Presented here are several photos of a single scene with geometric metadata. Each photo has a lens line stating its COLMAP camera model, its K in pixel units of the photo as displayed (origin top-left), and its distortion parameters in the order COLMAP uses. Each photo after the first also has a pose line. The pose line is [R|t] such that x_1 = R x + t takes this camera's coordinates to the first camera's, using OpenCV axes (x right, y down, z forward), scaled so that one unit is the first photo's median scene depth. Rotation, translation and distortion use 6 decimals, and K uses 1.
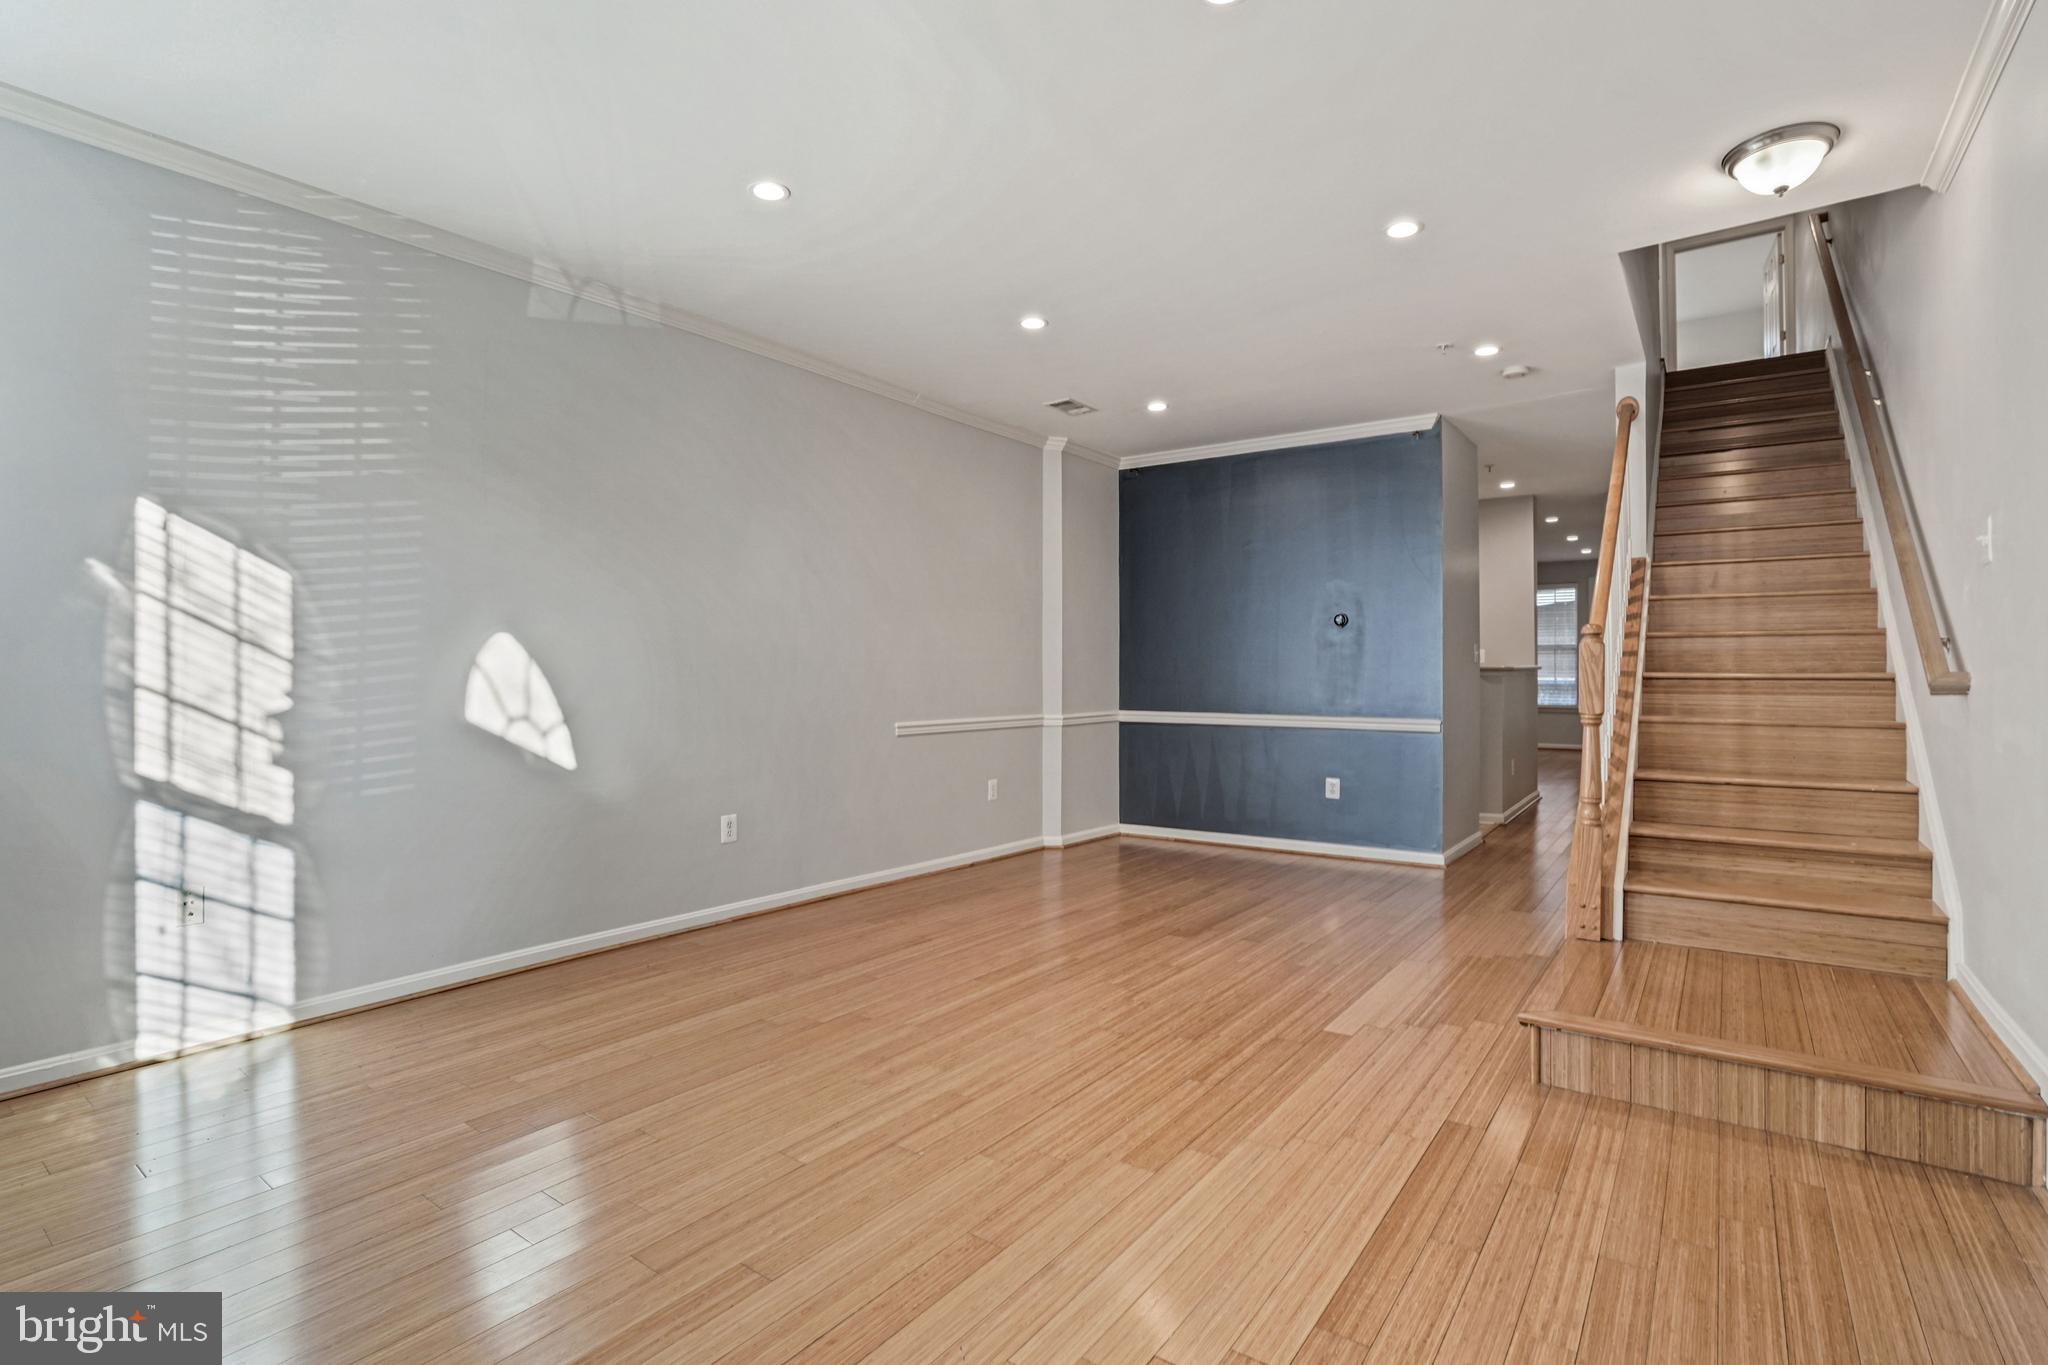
lens RADIAL K [[964.8, 0, 1005.6], [0, 964.8, 662.6], [0, 0, 1]] dist [-0.047399, 0.015553]
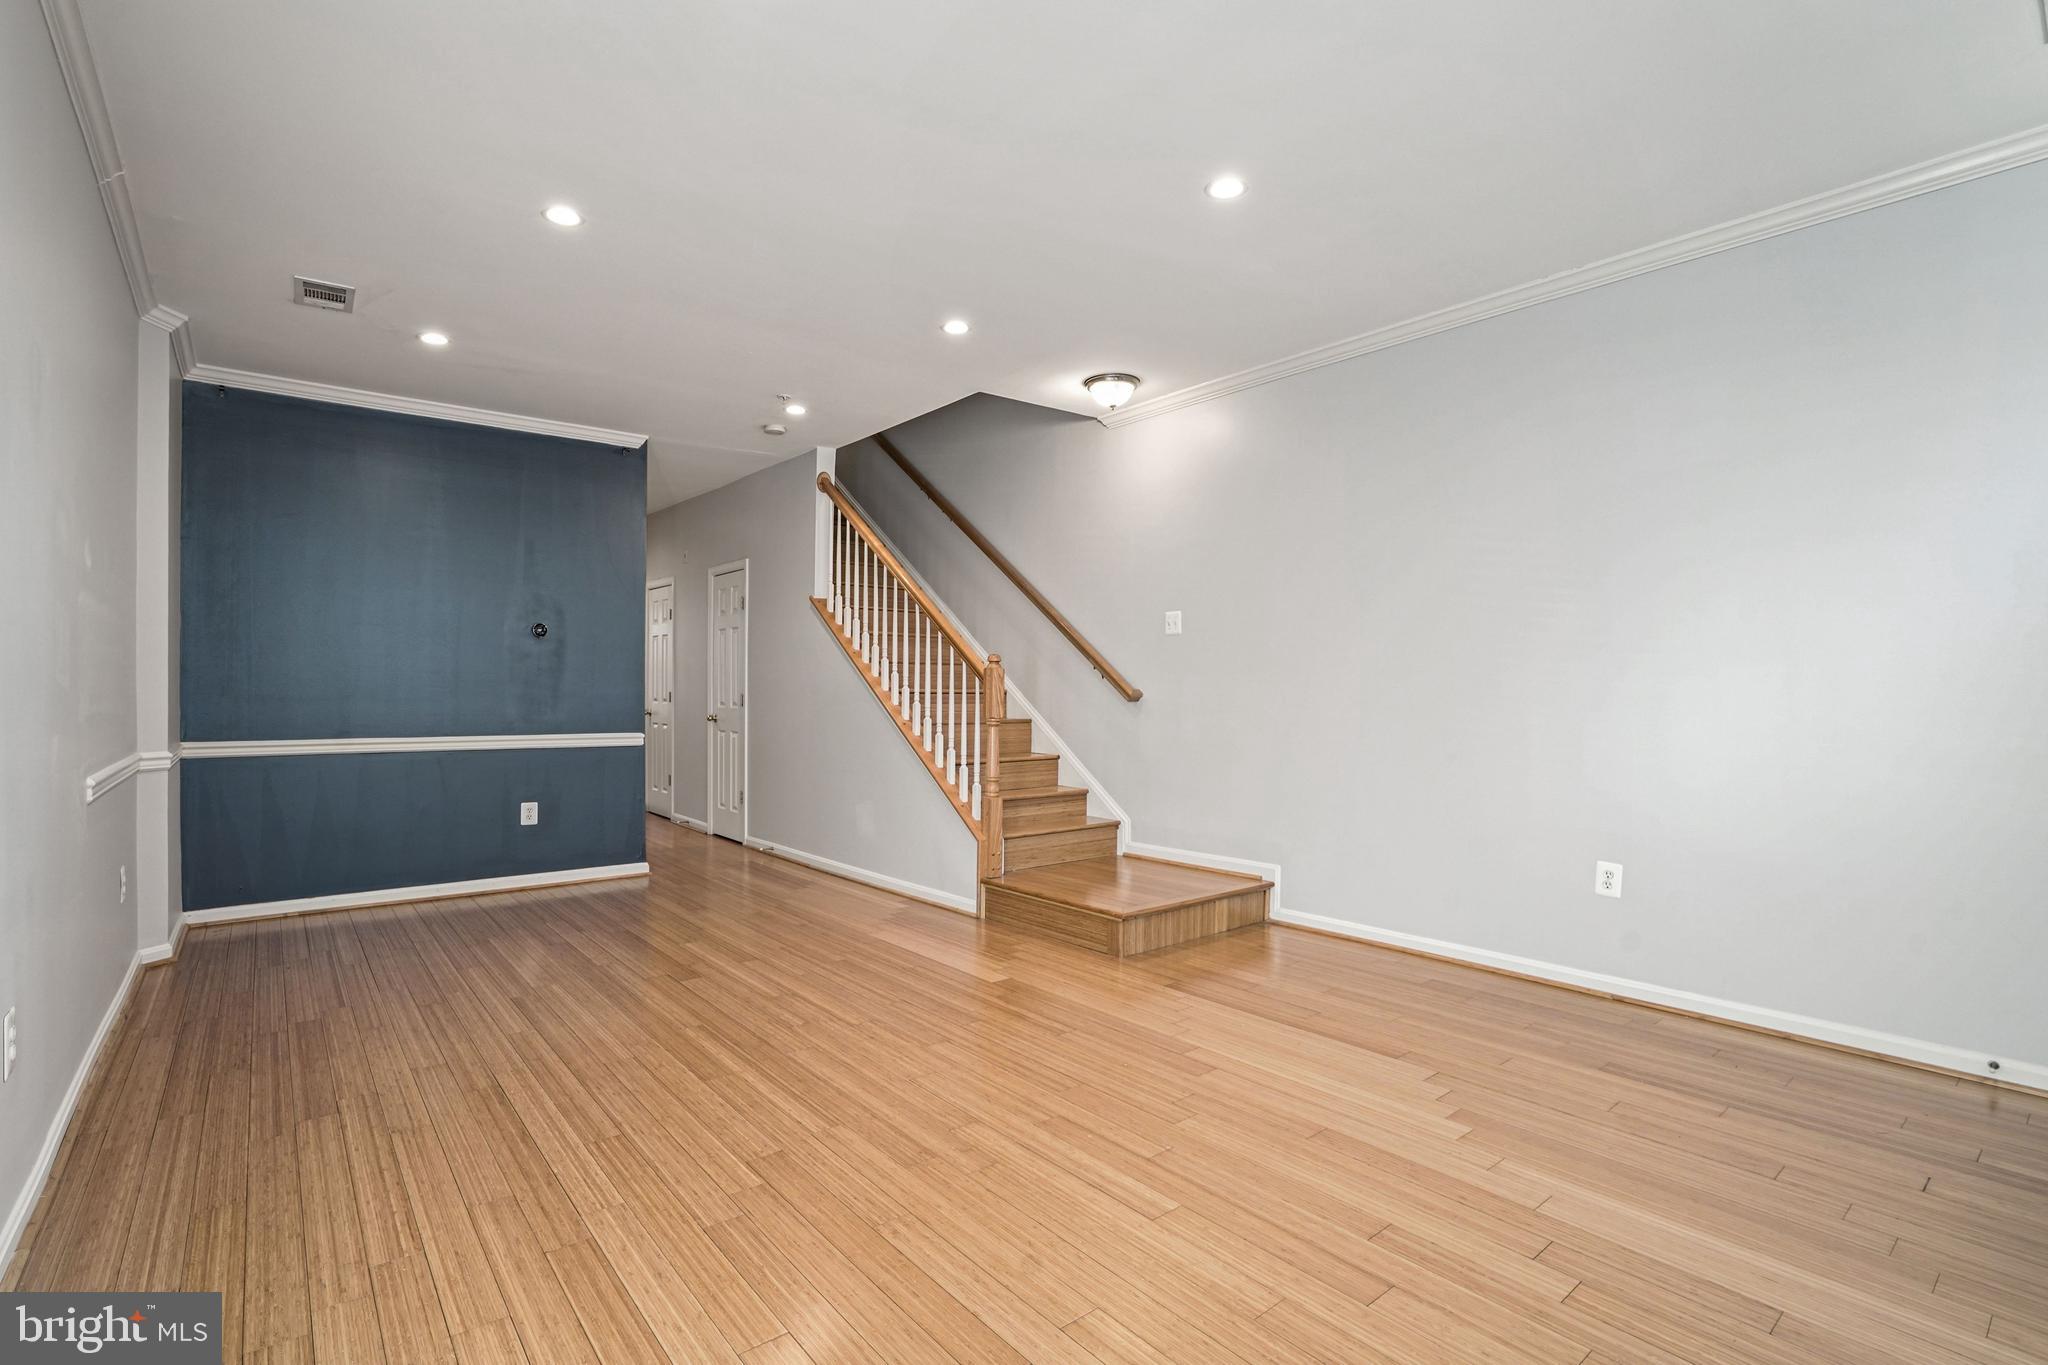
lens RADIAL K [[964.8, 0, 1003.0], [0, 964.8, 694.5], [0, 0, 1]] dist [-0.047399, 0.015553]
pose [[0.257521, -0.003834, 0.966265, -0.777804], [-0.015446, 0.999848, 0.008084, 0.006837], [-0.966149, -0.017007, 0.257422, 0.619430]]
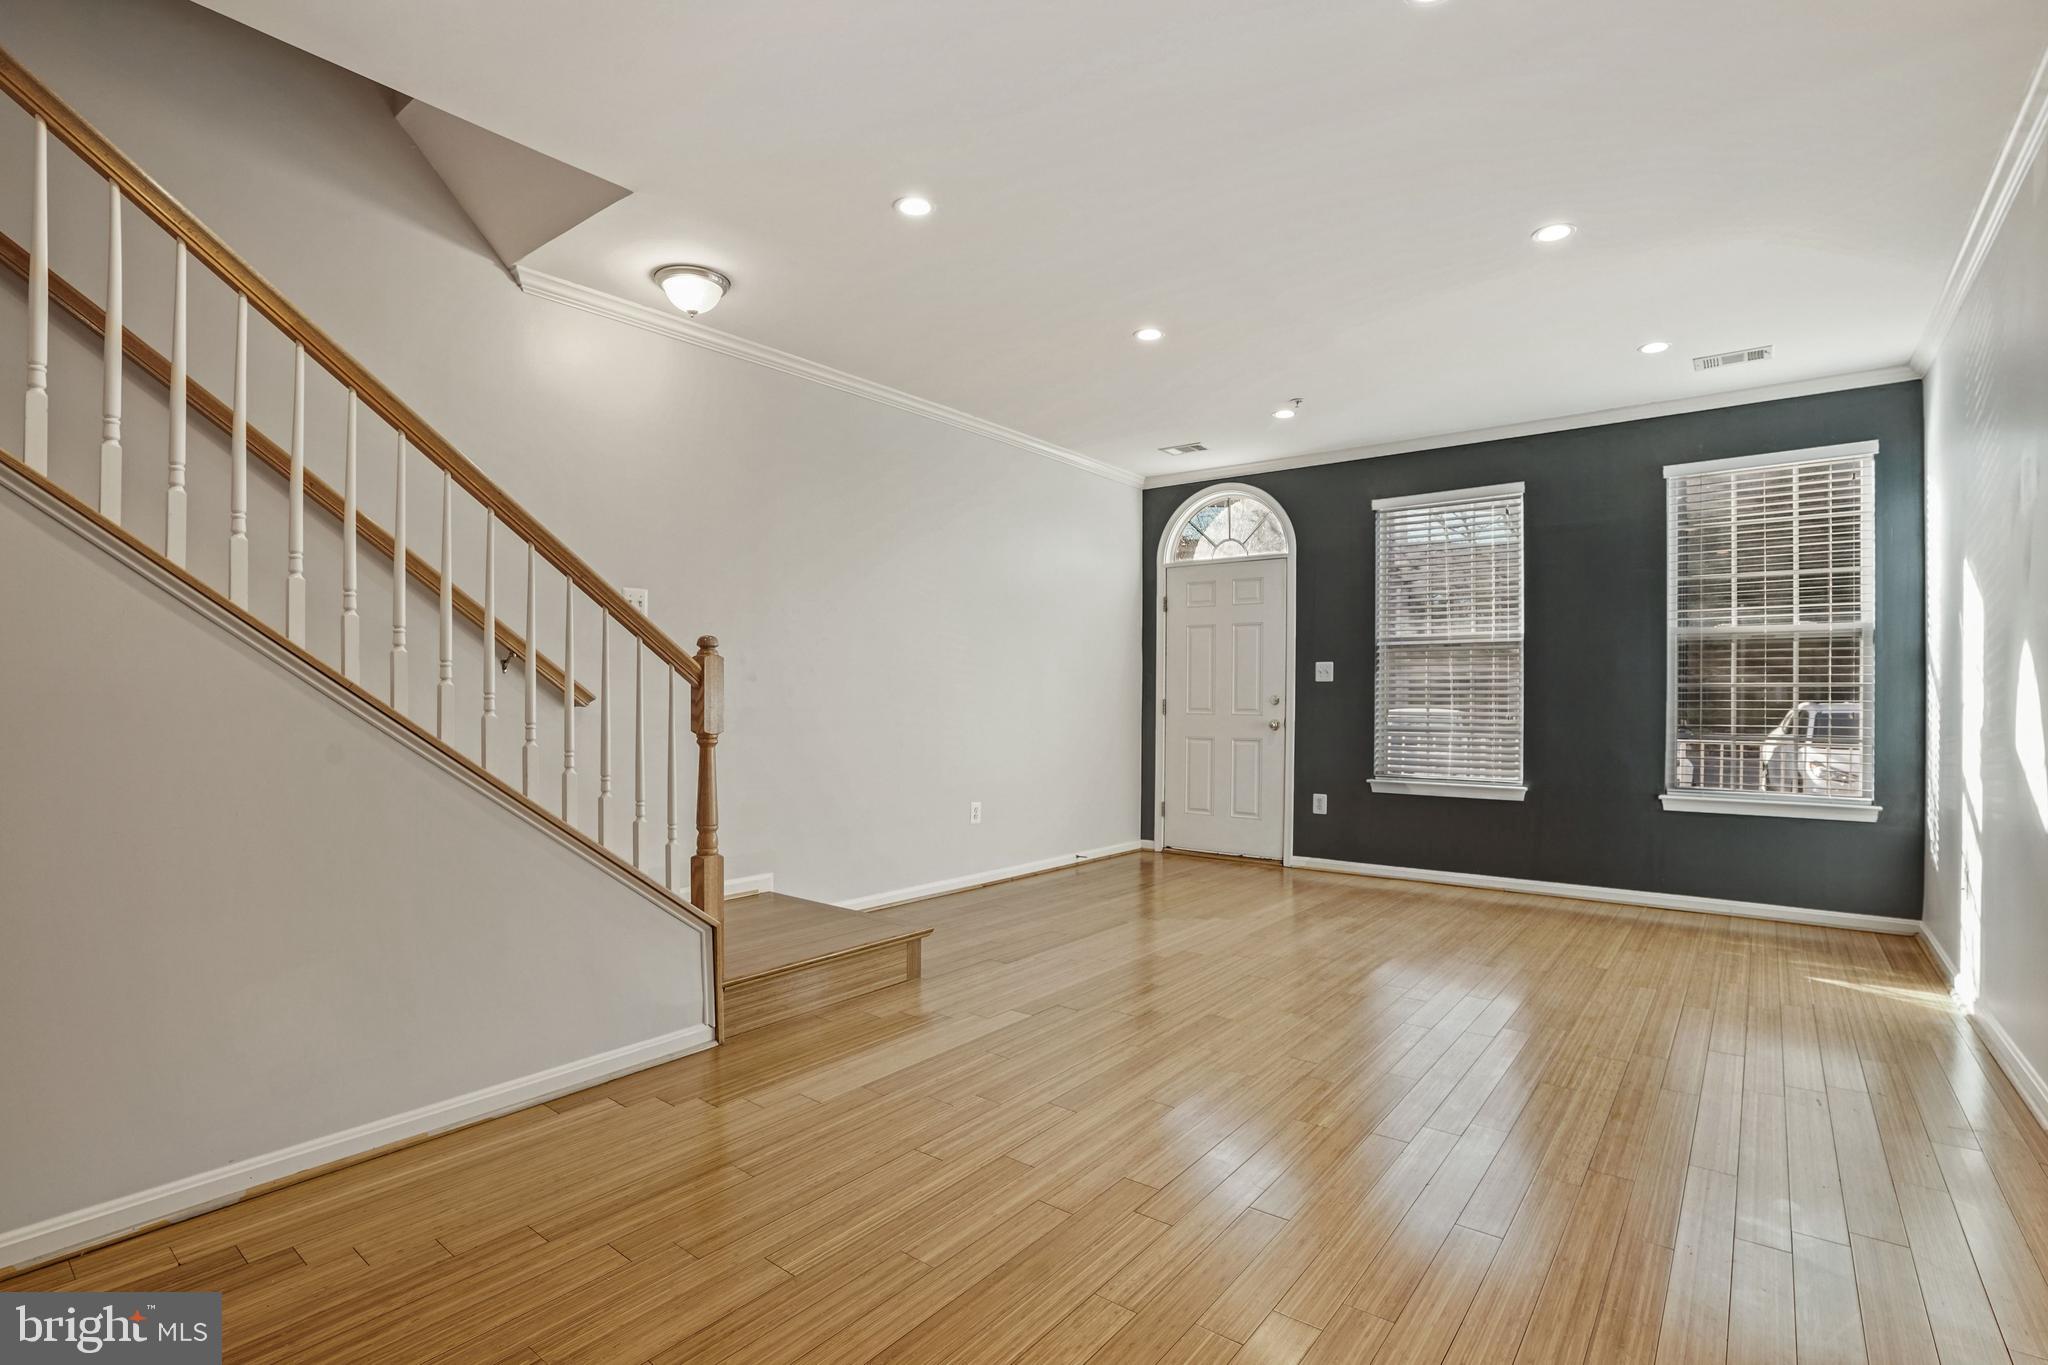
lens RADIAL K [[964.8, 0, 1030.9], [0, 964.8, 693.4], [0, 0, 1]] dist [-0.047399, 0.015553]
pose [[-0.999880, -0.002453, 0.015302, 0.323623], [-0.002748, 0.999810, -0.019301, 0.033494], [-0.015252, -0.019341, -0.999697, 1.973743]]
